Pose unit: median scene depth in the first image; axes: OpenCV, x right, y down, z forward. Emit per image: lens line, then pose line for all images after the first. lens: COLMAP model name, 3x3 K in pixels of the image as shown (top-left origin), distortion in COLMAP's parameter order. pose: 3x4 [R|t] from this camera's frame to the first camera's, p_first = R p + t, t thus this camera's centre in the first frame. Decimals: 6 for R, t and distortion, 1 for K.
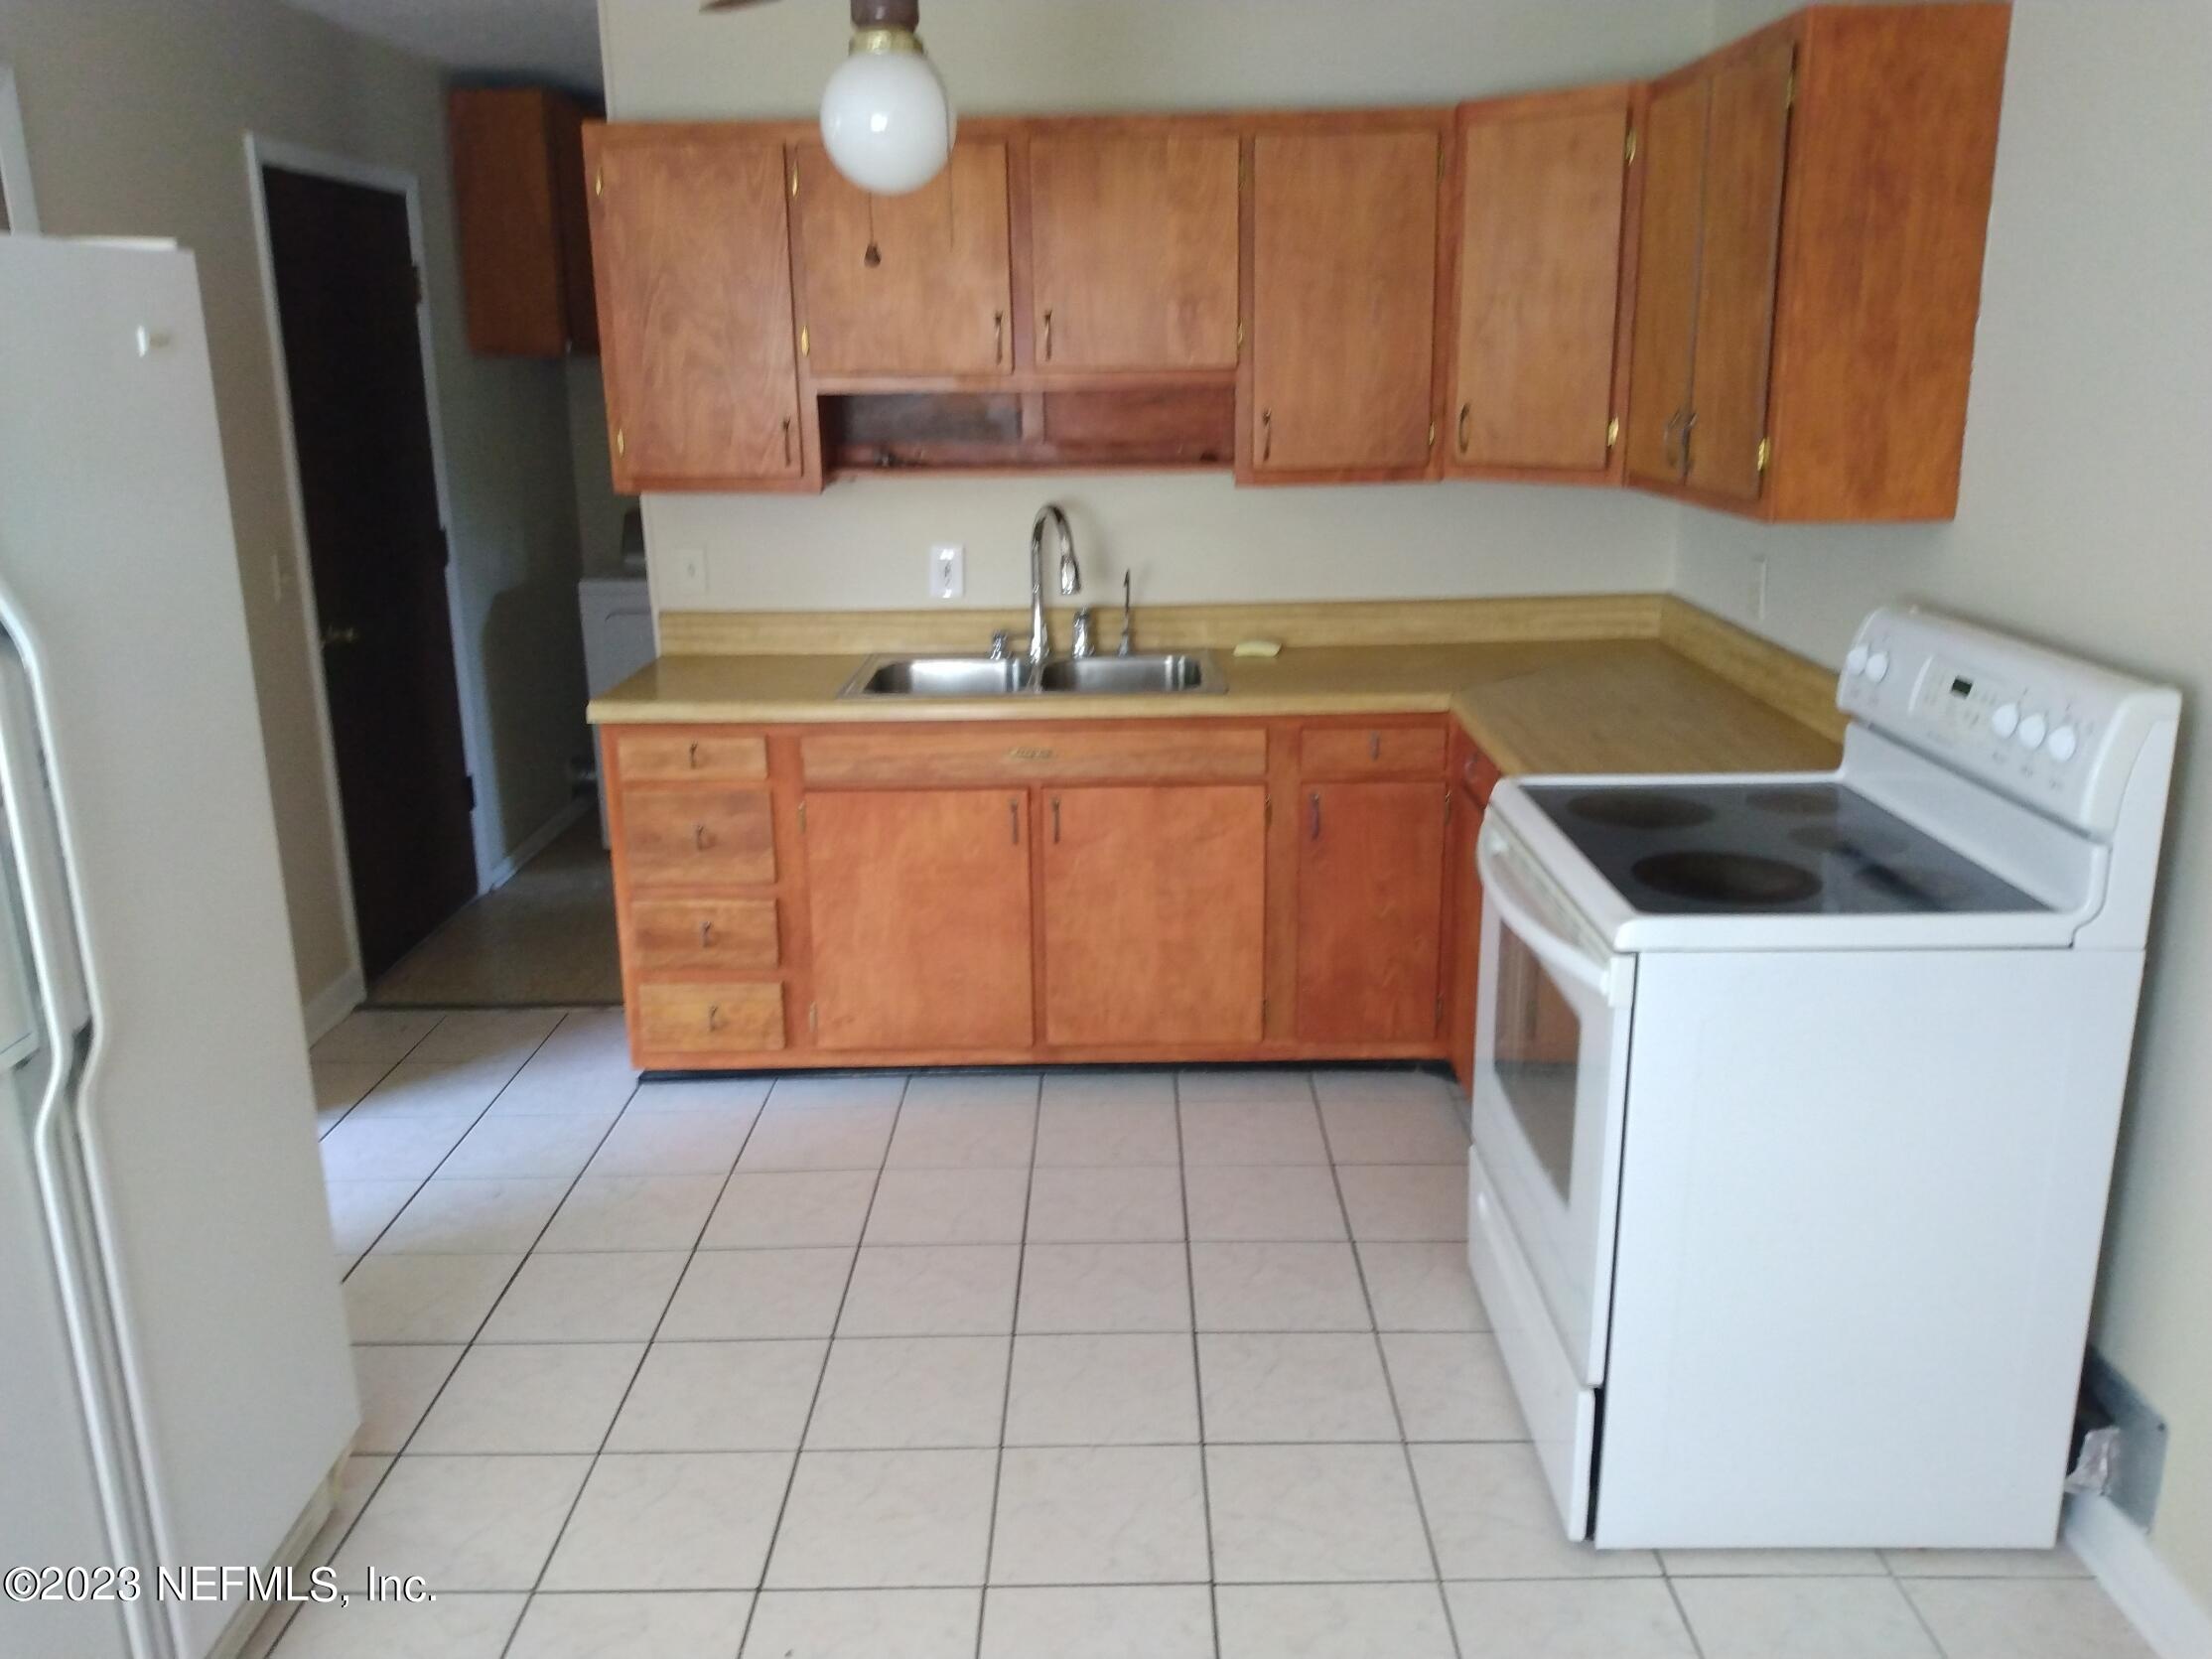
lens RADIAL K [[1776.8, 0, 1118.3], [0, 1776.8, 847.9], [0, 0, 1]] dist [0.088657, -0.081525]
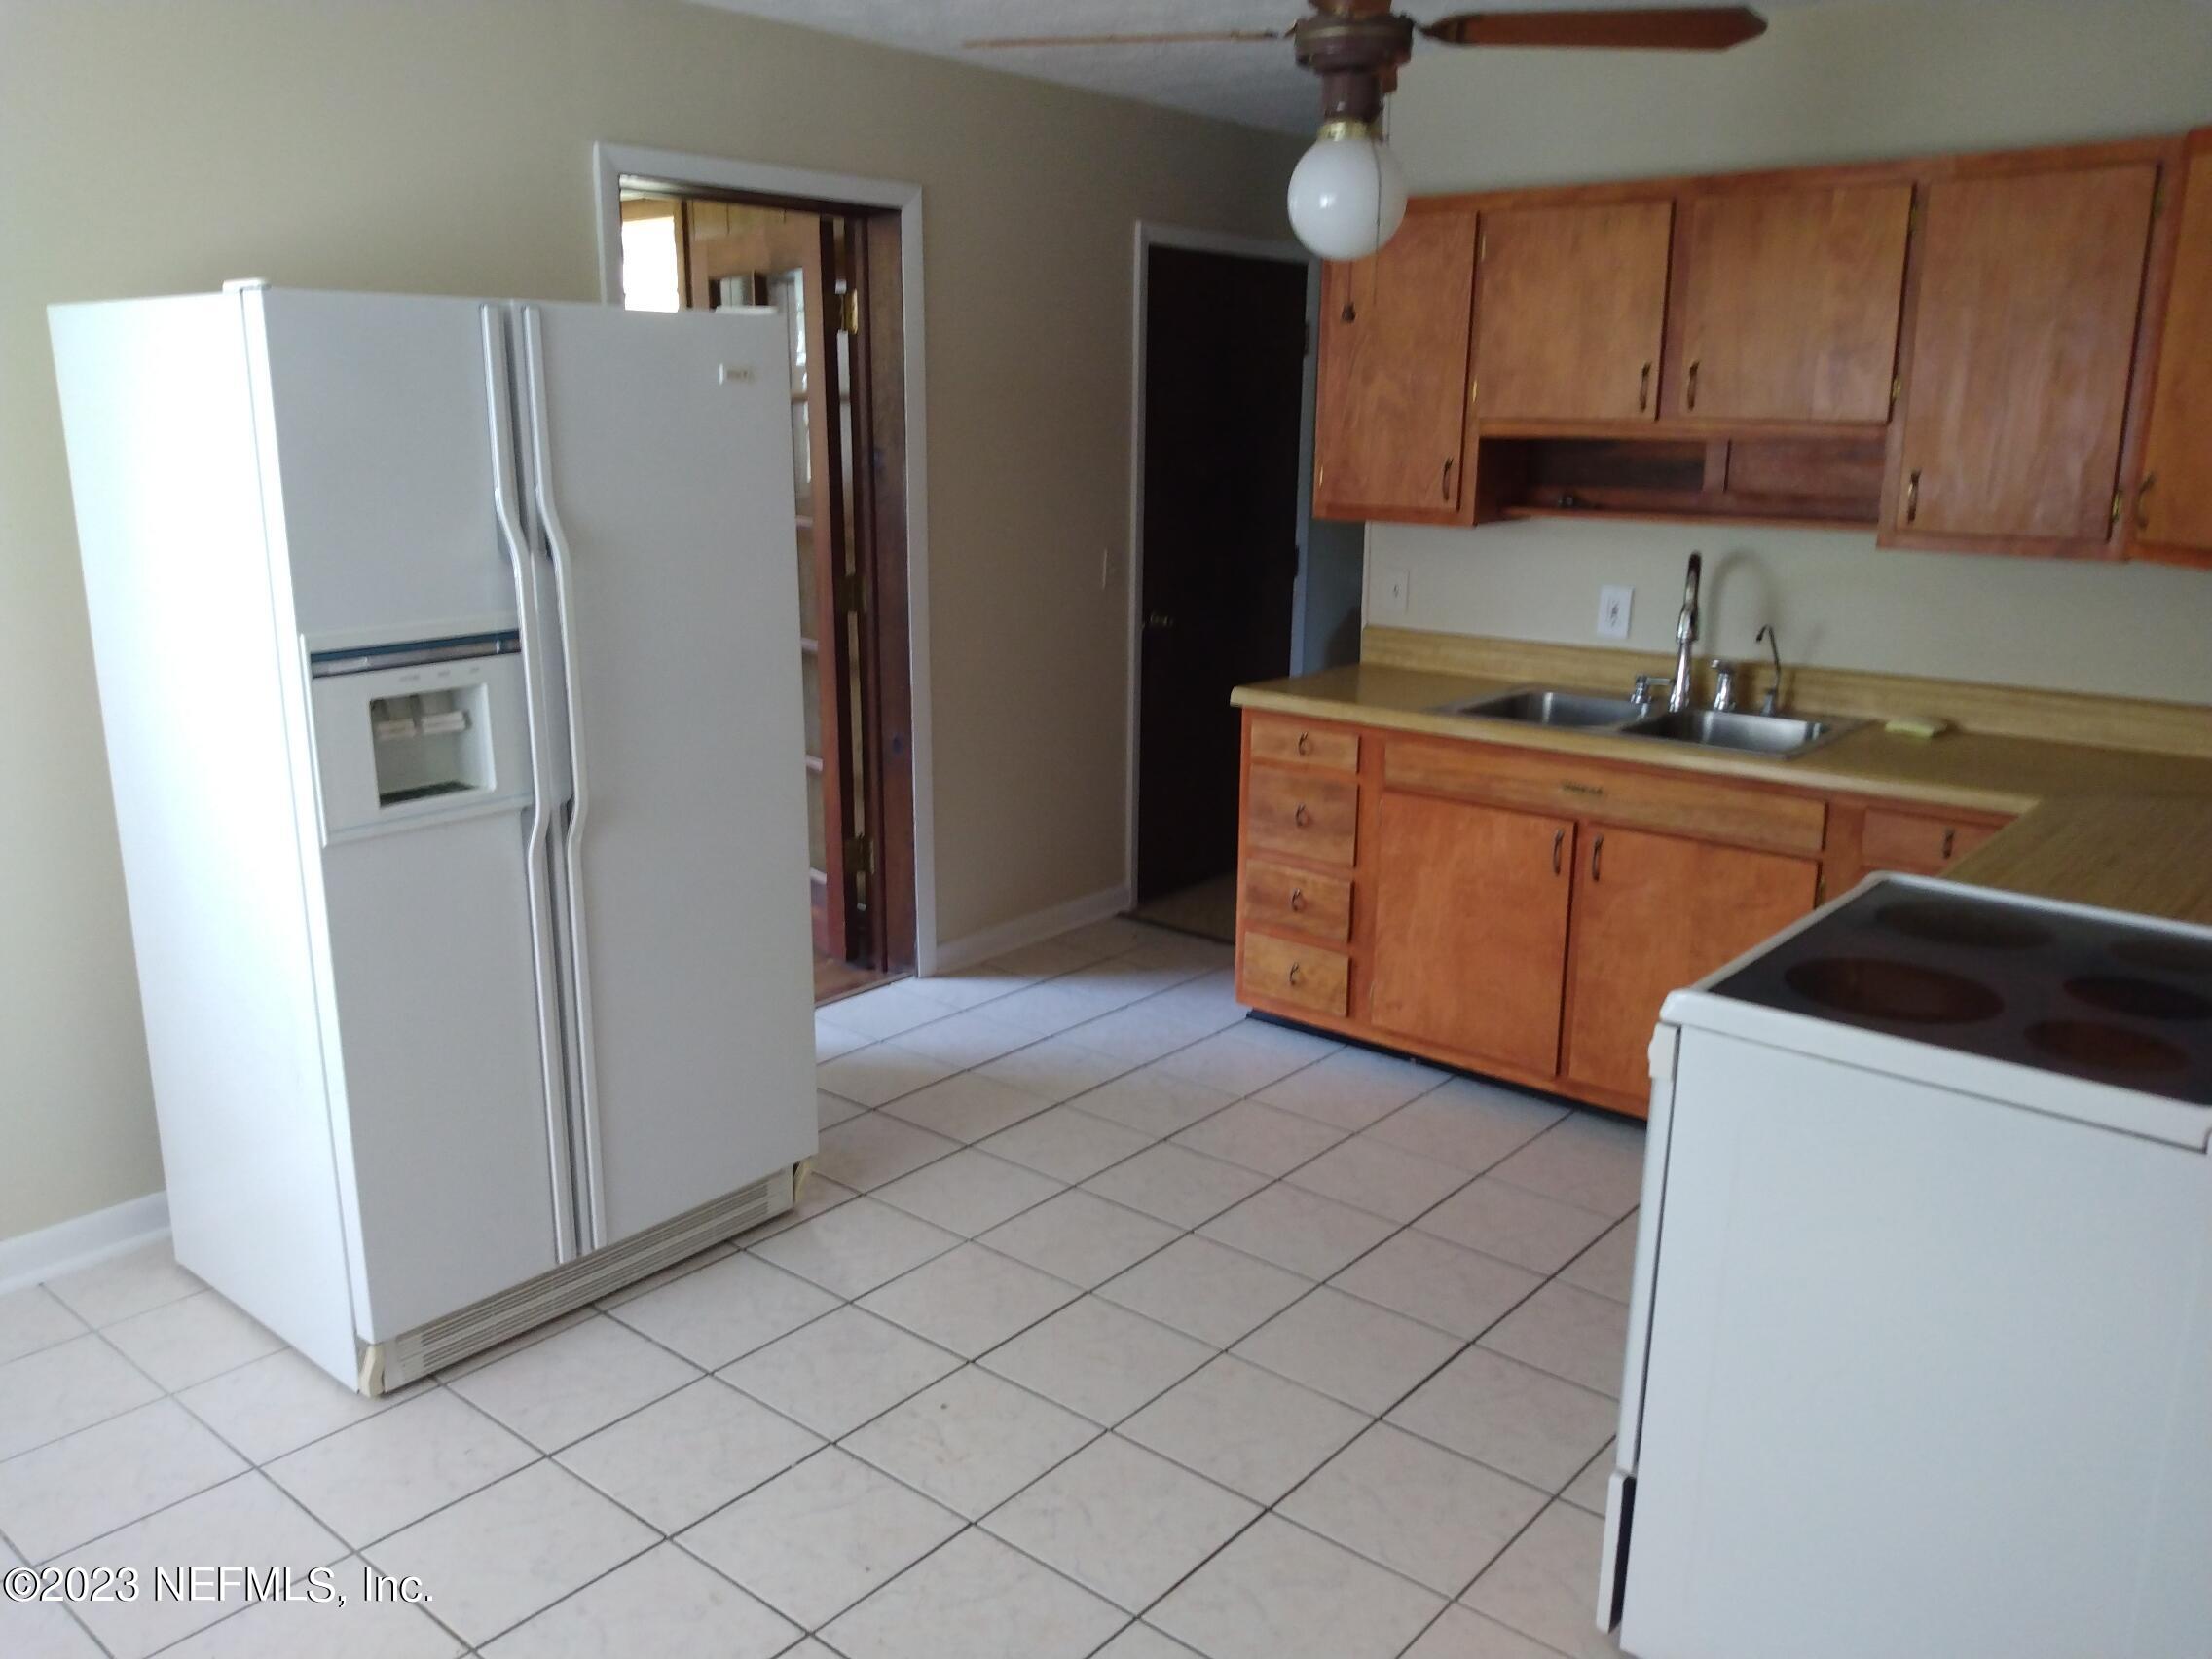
lens RADIAL K [[1776.8, 0, 1091.7], [0, 1776.8, 838.8], [0, 0, 1]] dist [0.088657, -0.081525]
pose [[0.754937, 0.178097, -0.631150, 0.387095], [-0.198543, 0.979321, 0.038860, -0.009012], [0.625020, 0.095973, 0.774686, 0.027304]]
